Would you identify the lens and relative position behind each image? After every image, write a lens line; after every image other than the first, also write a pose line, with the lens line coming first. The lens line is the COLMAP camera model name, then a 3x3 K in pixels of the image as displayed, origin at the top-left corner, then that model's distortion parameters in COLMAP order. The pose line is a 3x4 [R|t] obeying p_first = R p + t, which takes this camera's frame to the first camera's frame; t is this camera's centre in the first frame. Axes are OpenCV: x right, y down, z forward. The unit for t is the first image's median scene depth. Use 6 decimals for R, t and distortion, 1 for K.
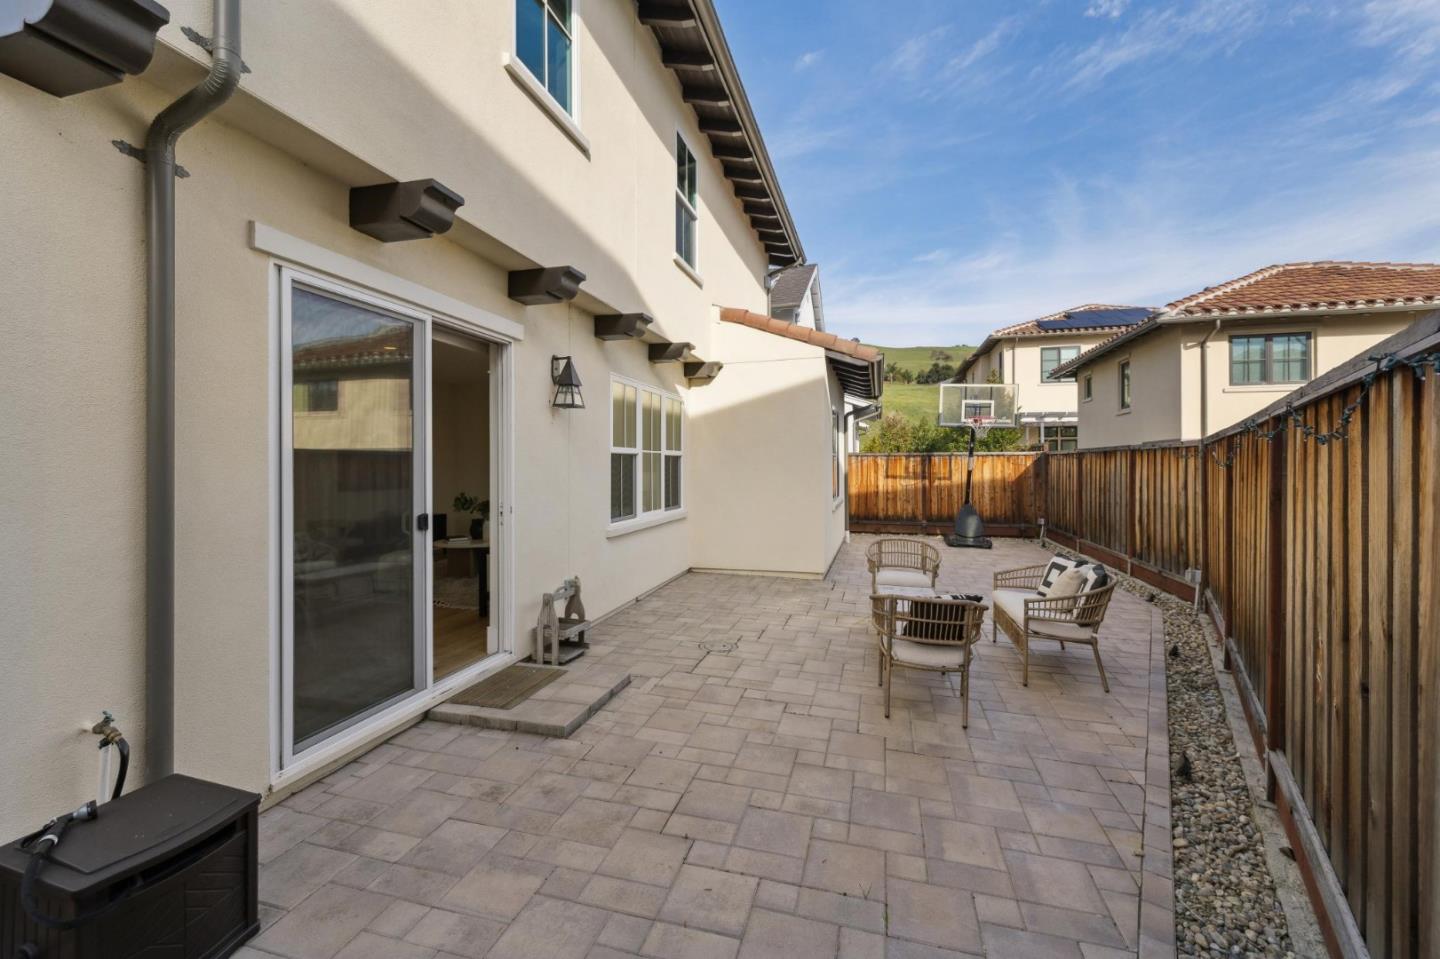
lens RADIAL K [[620.3, 0, 709.3], [0, 620.3, 478.1], [0, 0, 1]] dist [-0.000316, -0.000670]
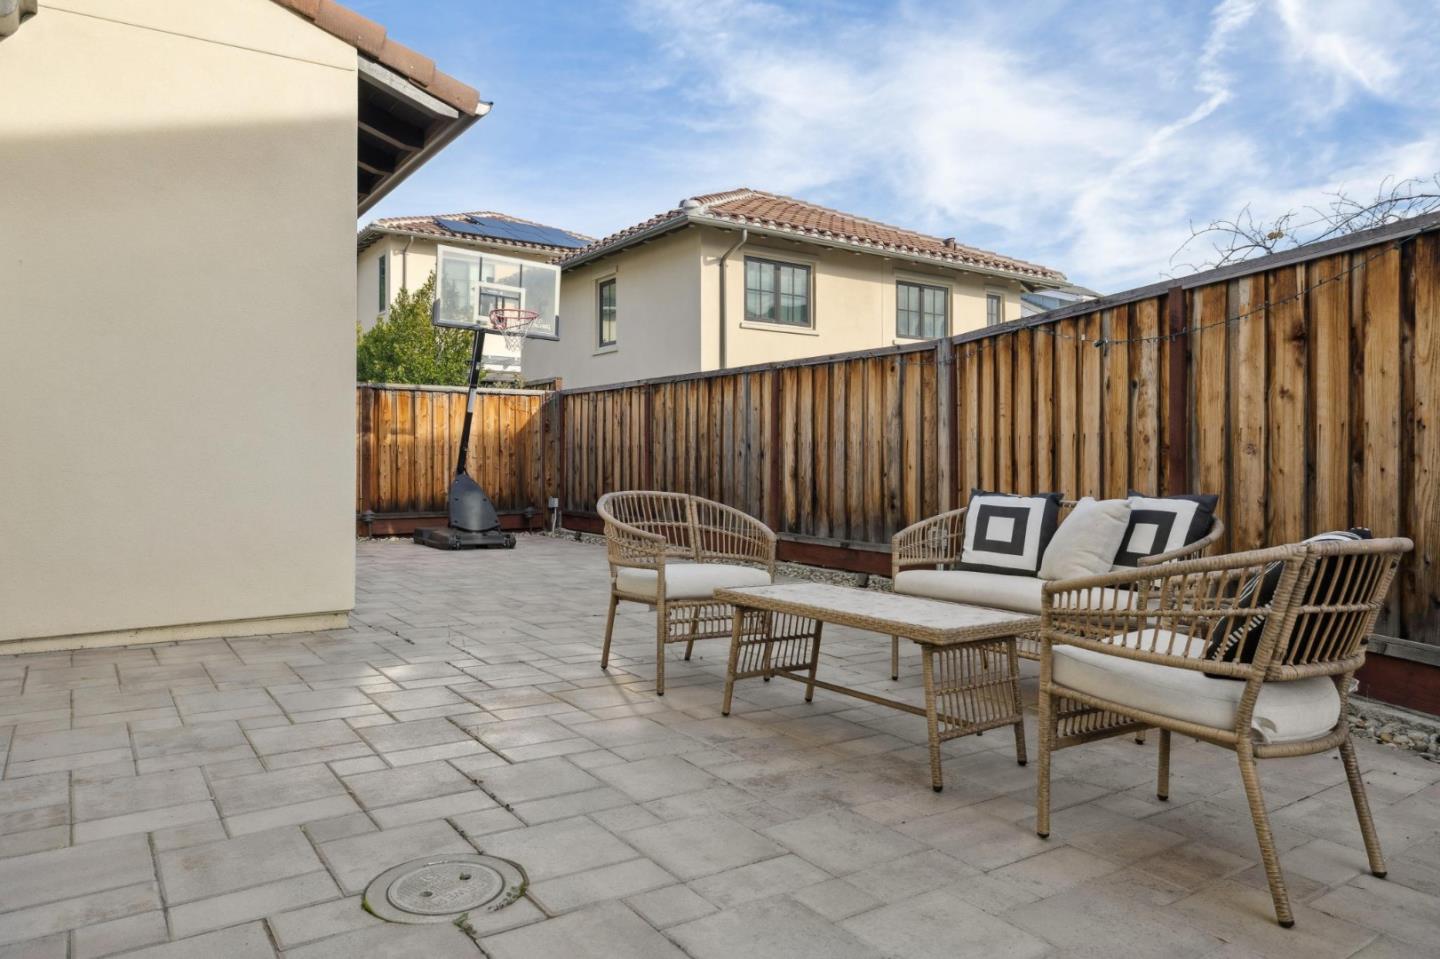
lens RADIAL K [[925.6, 0, 719.6], [0, 925.6, 473.0], [0, 0, 1]] dist [-0.001000, 0.003527]
pose [[0.629811, -0.006599, 0.776720, -0.088950], [0.012377, 0.999922, -0.001541, 0.045506], [-0.776650, 0.010584, 0.629844, 0.292023]]
